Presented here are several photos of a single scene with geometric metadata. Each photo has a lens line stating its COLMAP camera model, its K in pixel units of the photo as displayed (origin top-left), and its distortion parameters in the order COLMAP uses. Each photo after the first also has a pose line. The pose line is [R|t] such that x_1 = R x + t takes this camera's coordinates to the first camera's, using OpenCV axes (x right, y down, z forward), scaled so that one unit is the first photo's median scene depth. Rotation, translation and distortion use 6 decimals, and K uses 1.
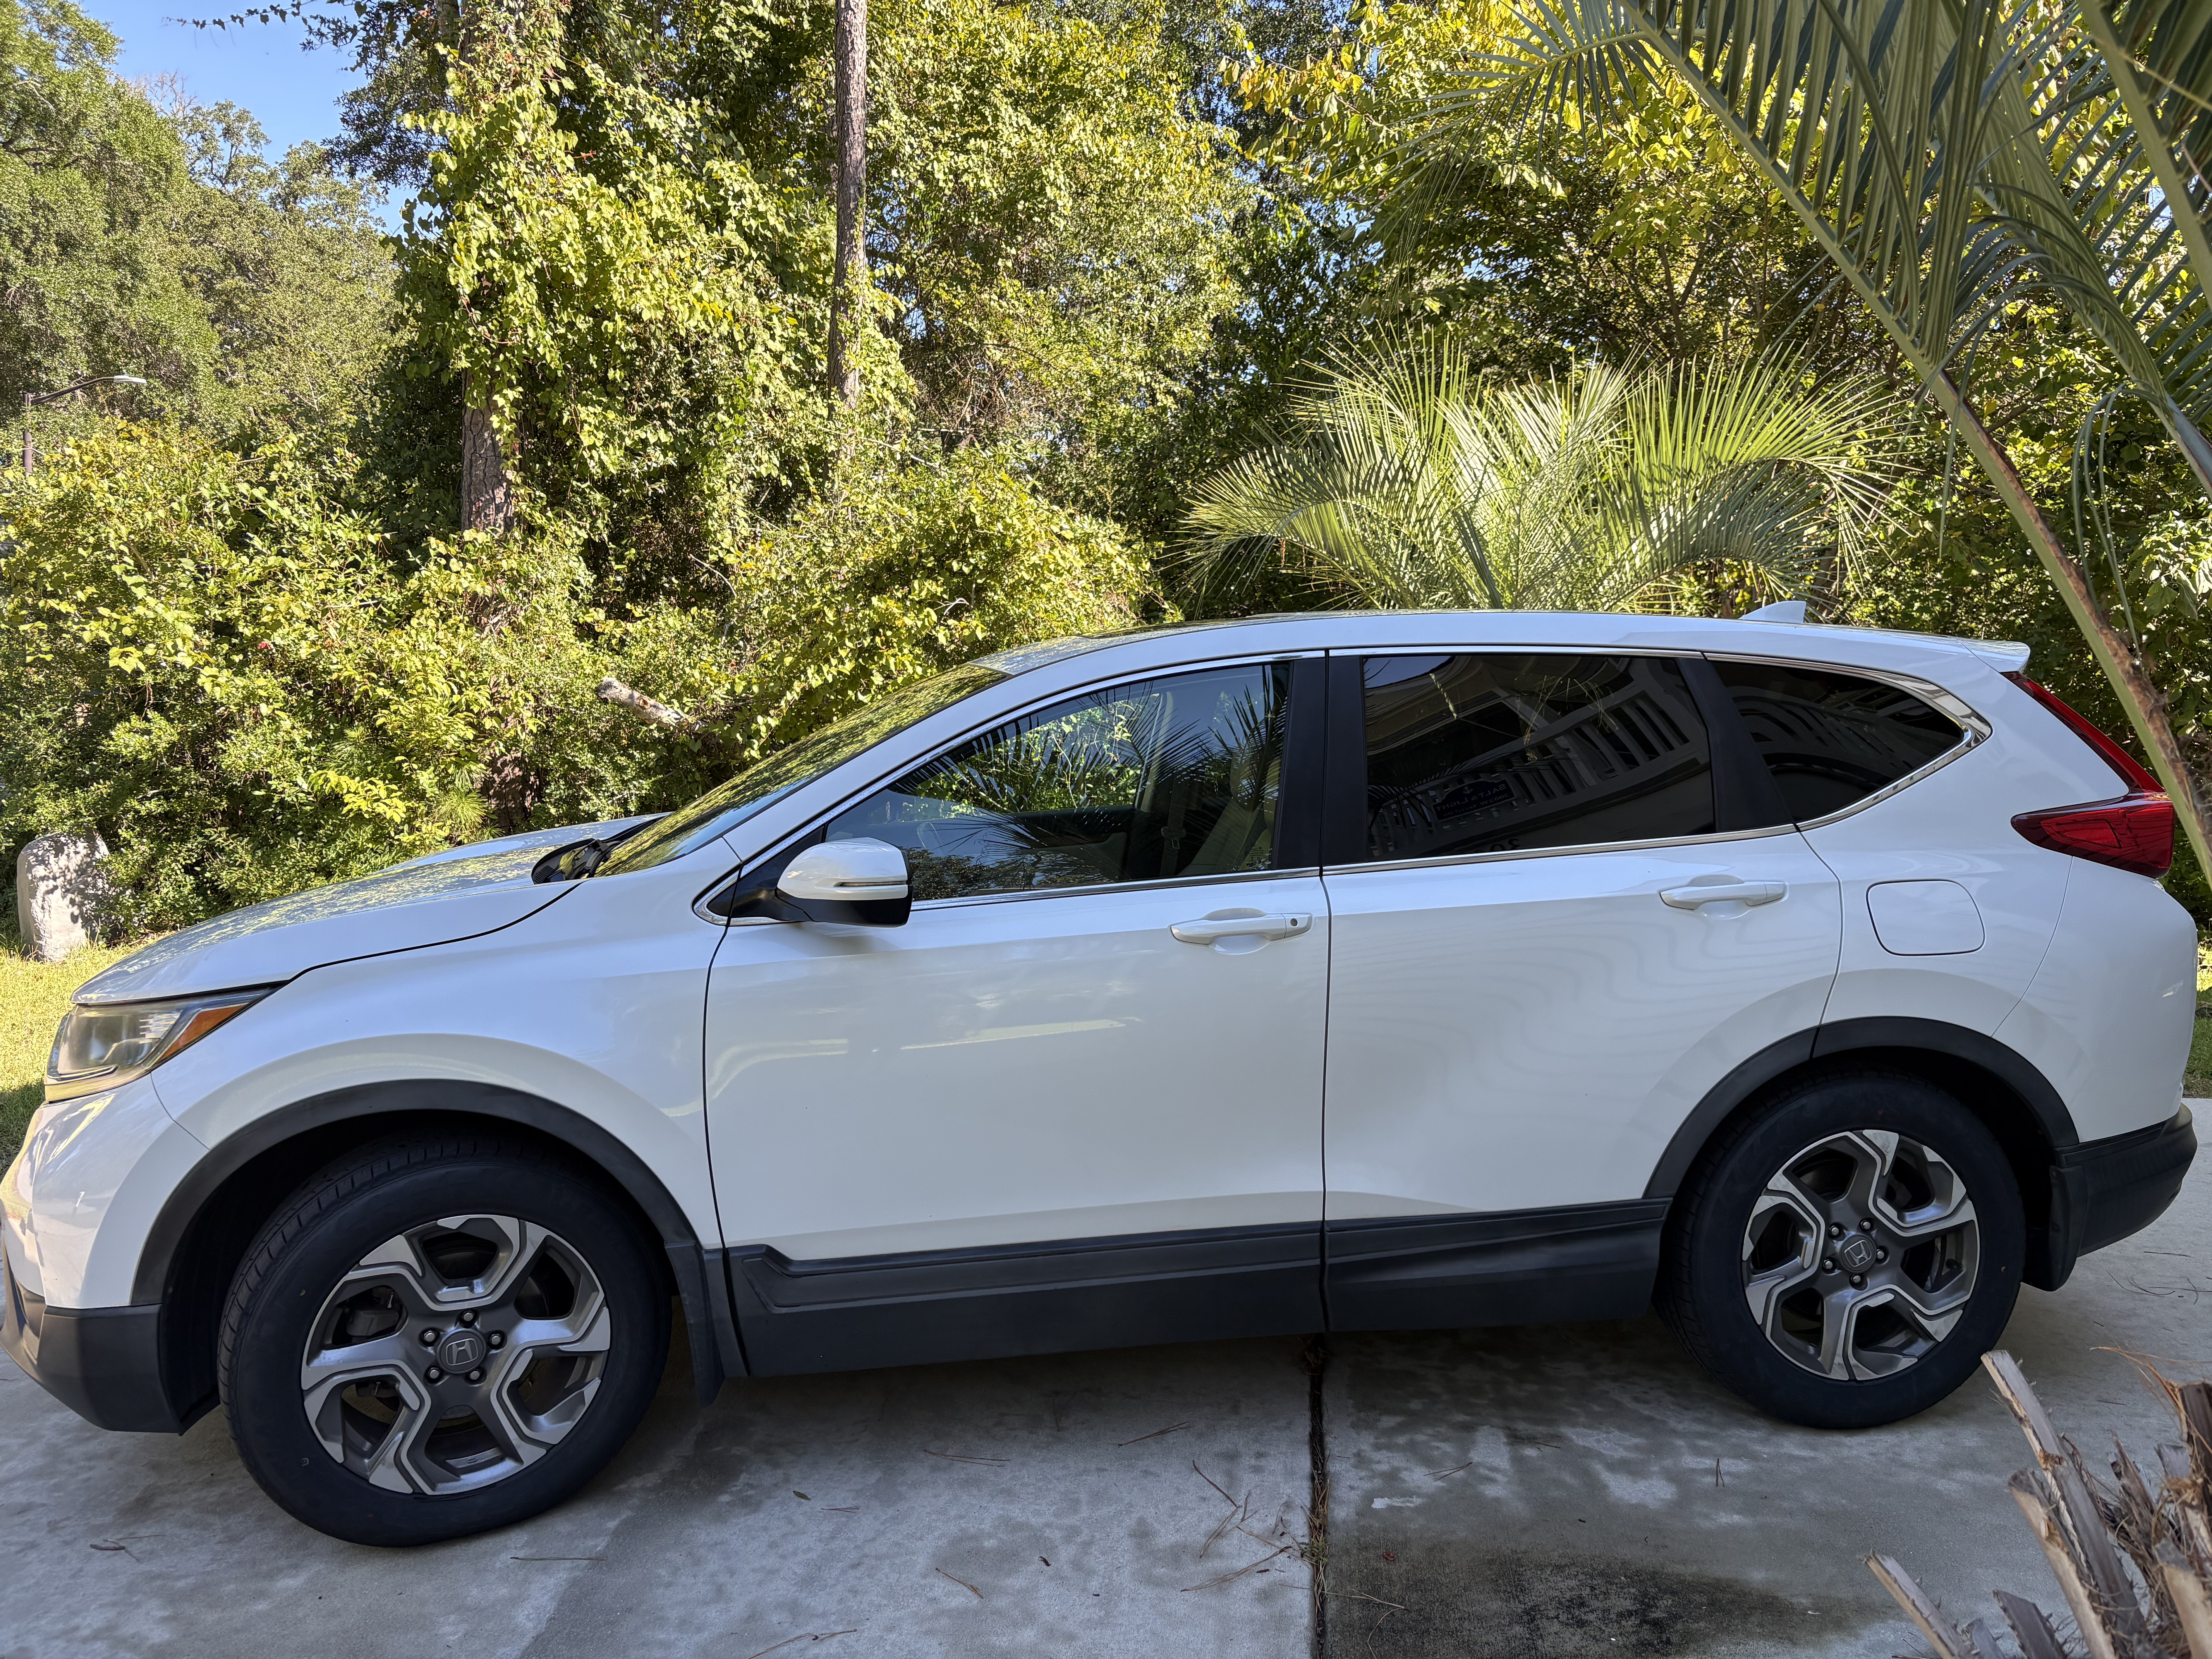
lens RADIAL K [[1685.7, 0, 1056.4], [0, 1685.7, 837.0], [0, 0, 1]] dist [0.082080, -0.097791]
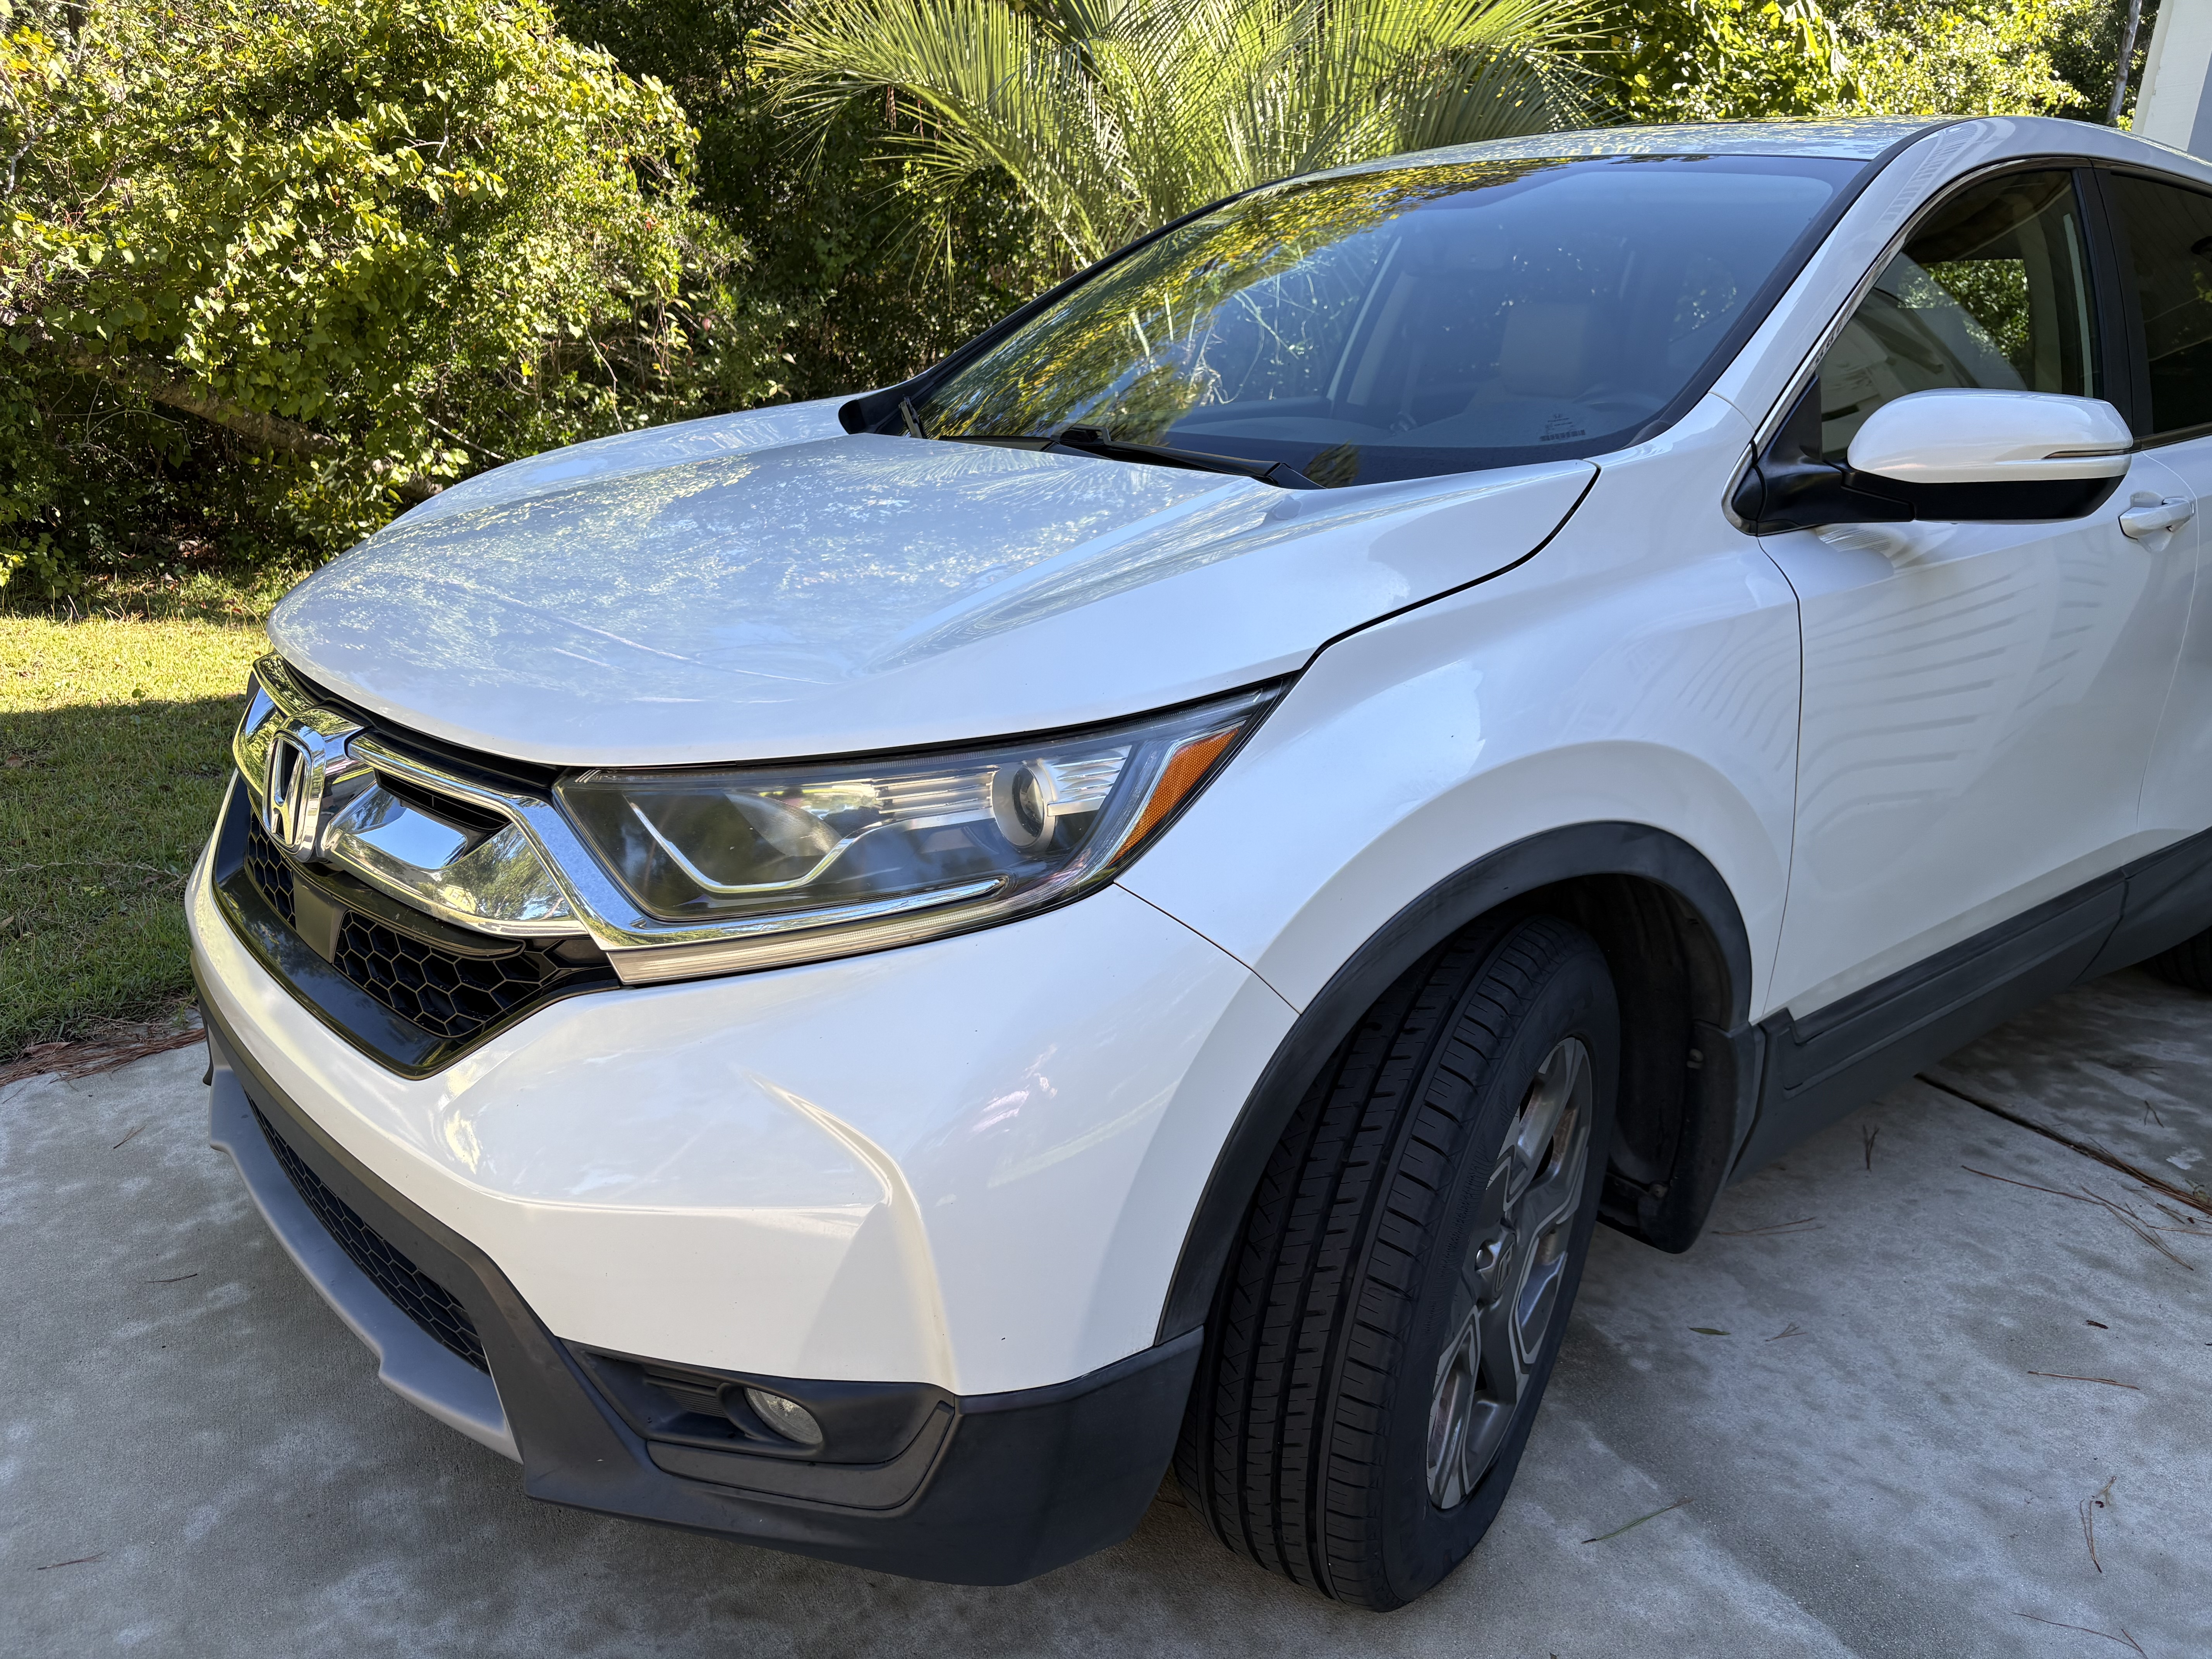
lens RADIAL K [[1685.7, 0, 1056.4], [0, 1685.7, 837.0], [0, 0, 1]] dist [0.082080, -0.097791]
pose [[0.840709, -0.125373, 0.526773, -0.781563], [0.019303, 0.979147, 0.202233, 0.027581], [-0.541143, -0.159850, 0.825598, 0.612607]]
